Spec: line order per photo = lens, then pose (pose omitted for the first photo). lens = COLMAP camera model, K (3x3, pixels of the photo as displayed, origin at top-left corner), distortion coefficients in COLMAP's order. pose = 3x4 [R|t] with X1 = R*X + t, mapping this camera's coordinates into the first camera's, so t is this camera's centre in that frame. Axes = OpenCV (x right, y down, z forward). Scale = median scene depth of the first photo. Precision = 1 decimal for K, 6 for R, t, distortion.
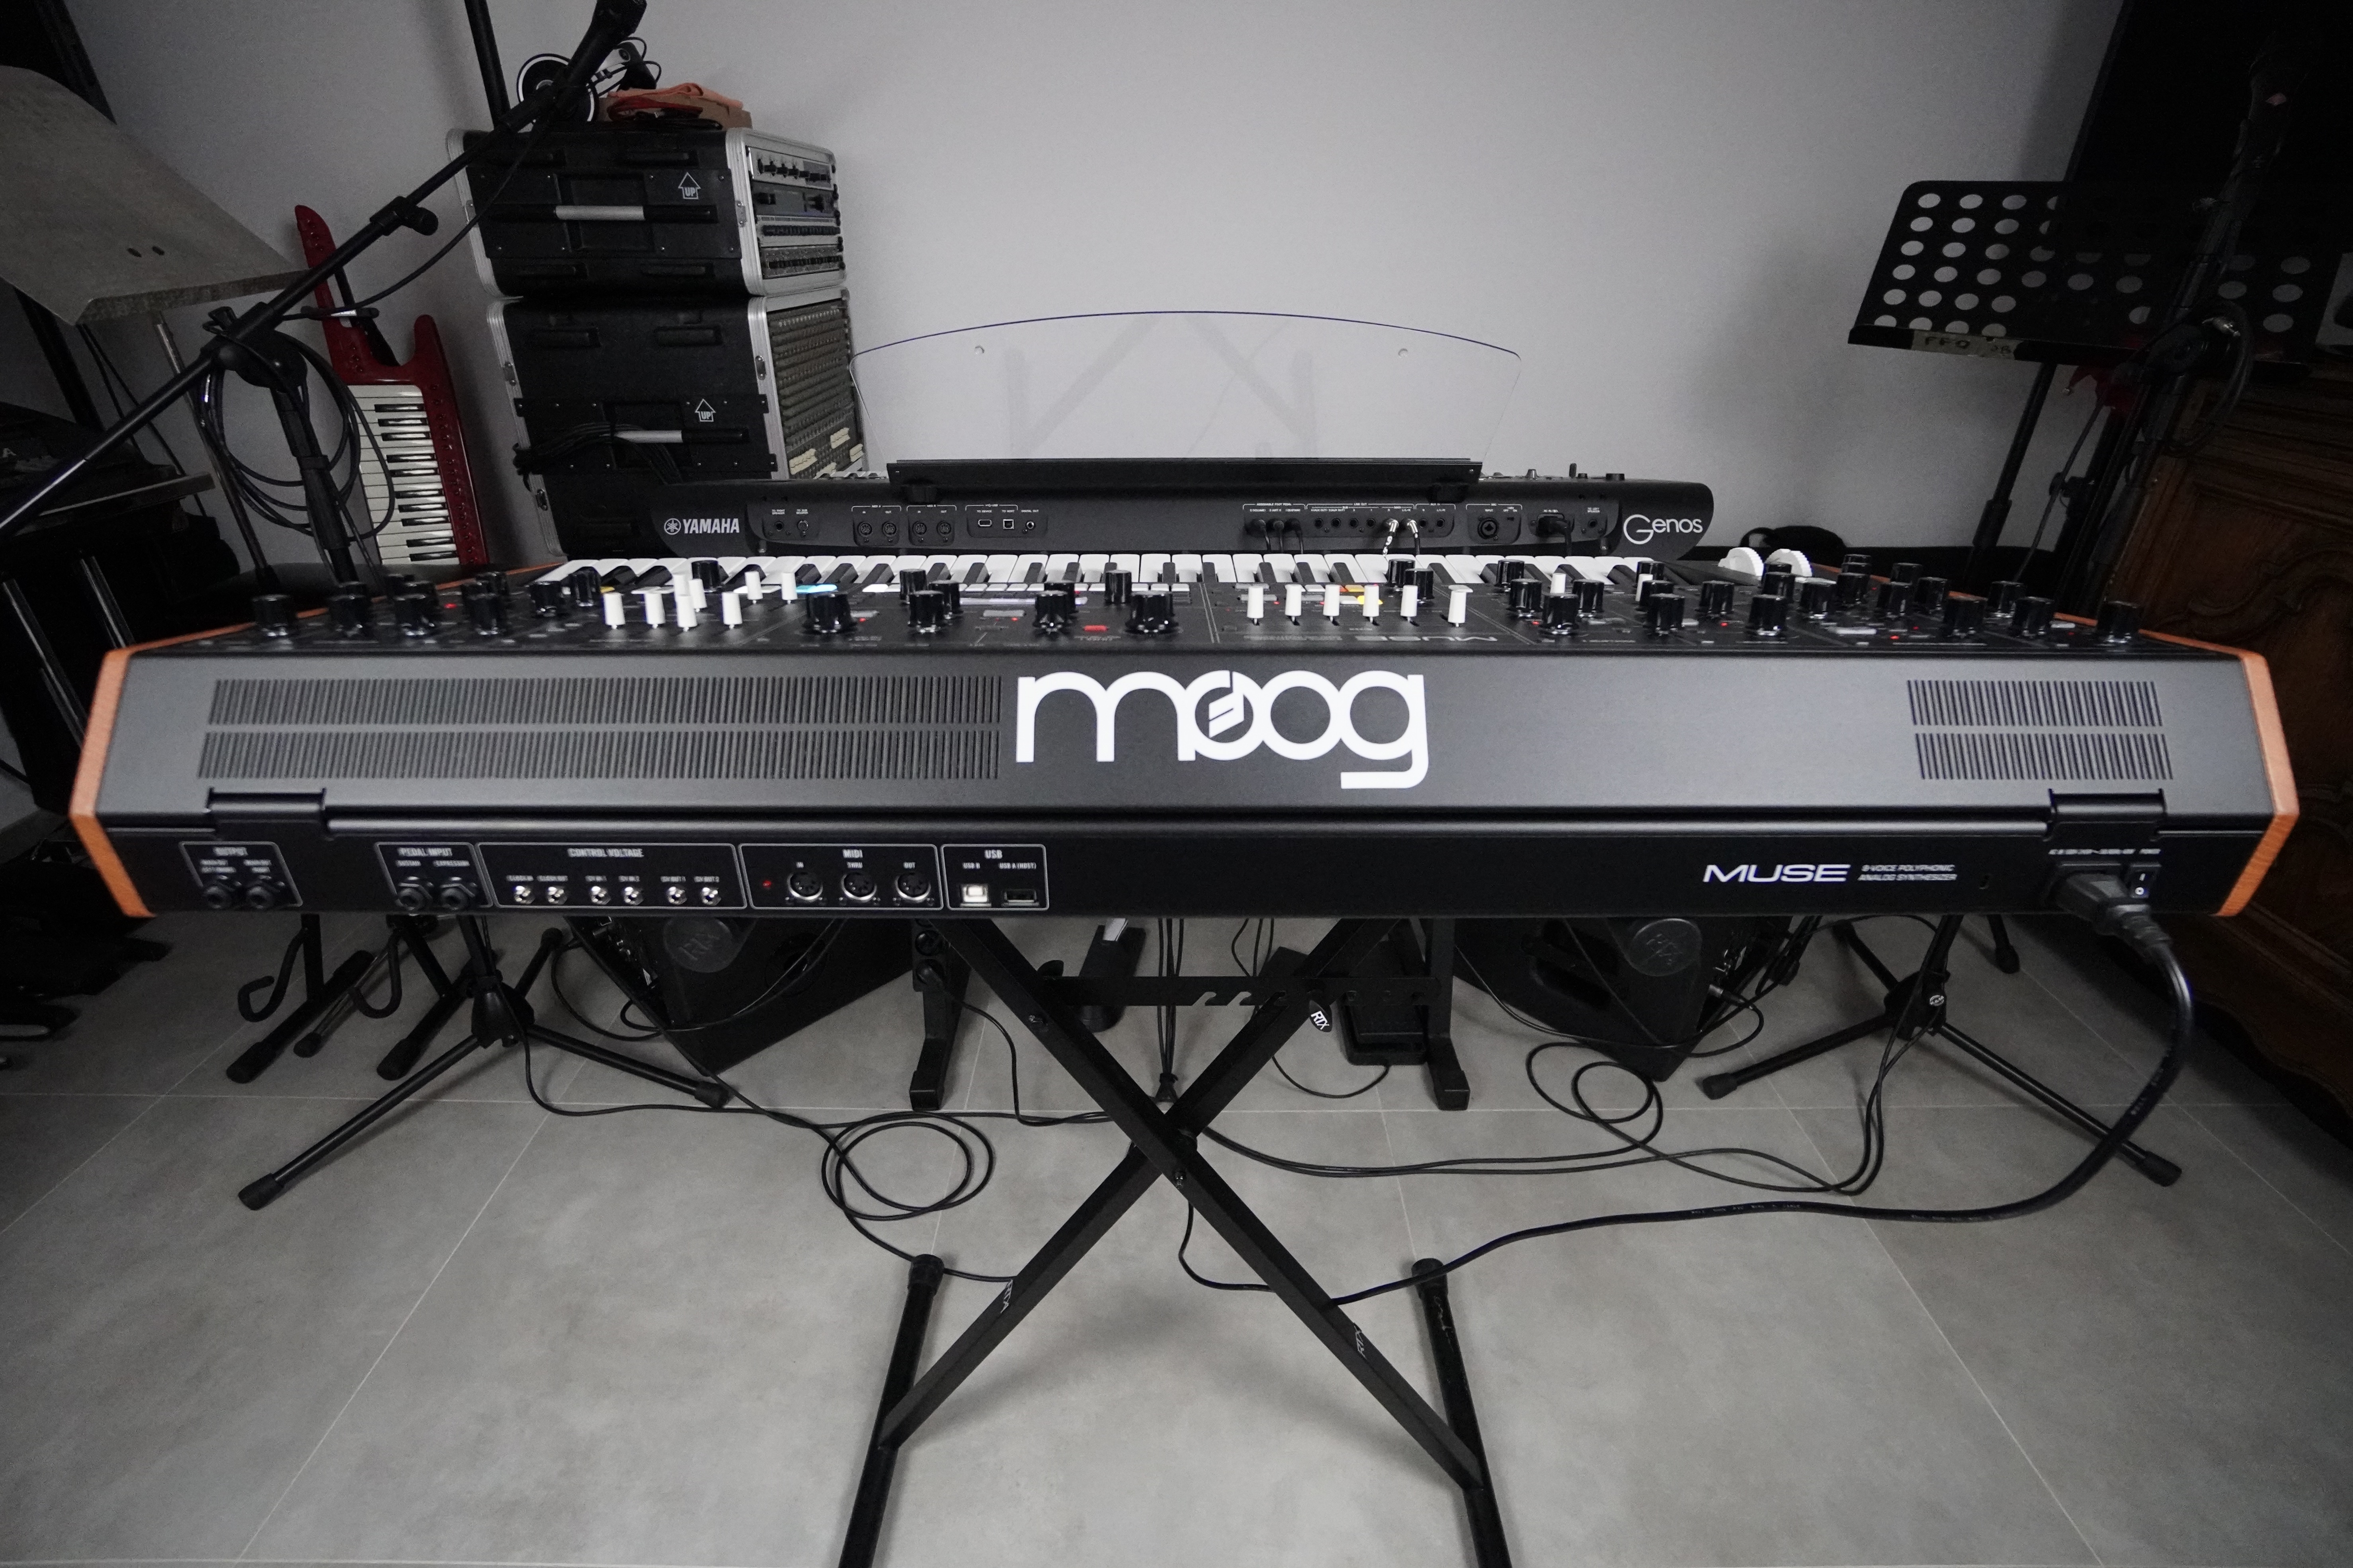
lens RADIAL K [[1059.4, 0, 1185.3], [0, 1059.4, 789.5], [0, 0, 1]] dist [-0.058262, 0.015845]
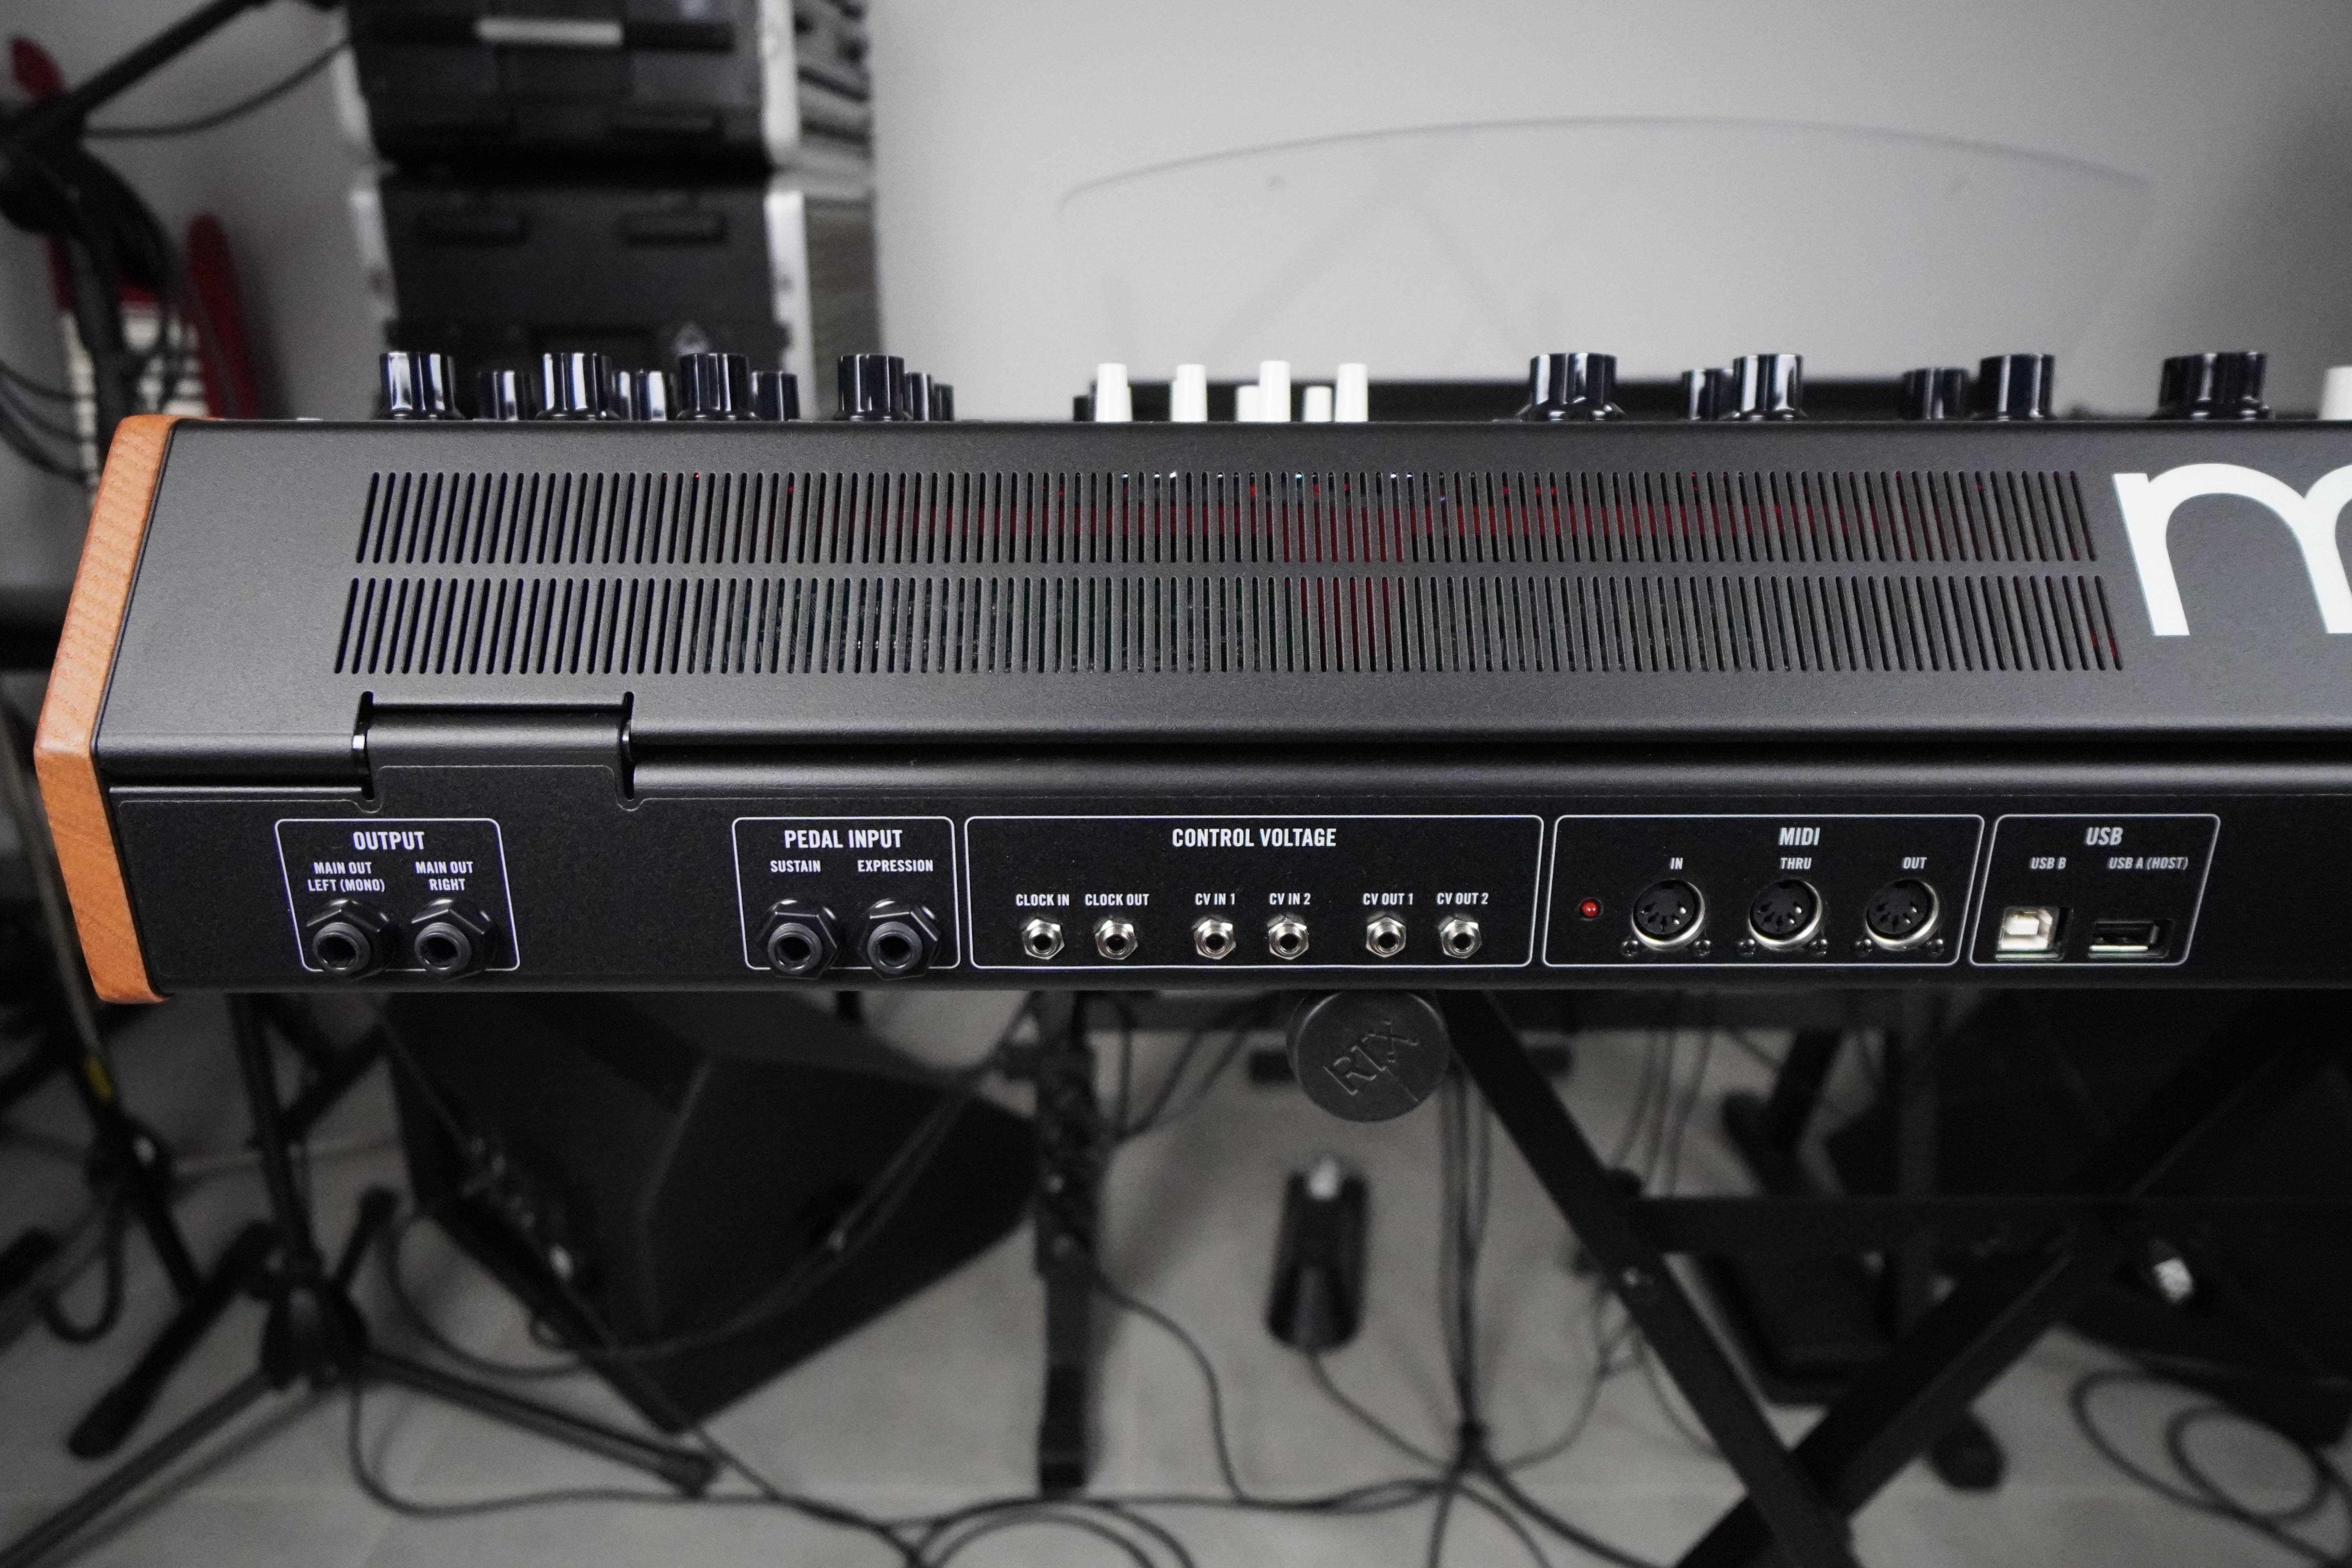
lens RADIAL K [[1567.8, 0, 1174.8], [0, 1567.8, 765.4], [0, 0, 1]] dist [0.006298, 0.003811]
pose [[0.999984, -0.004519, -0.003486, -0.570902], [0.003954, 0.989016, -0.147759, 0.127137], [0.004116, 0.147742, 0.989017, 0.305247]]
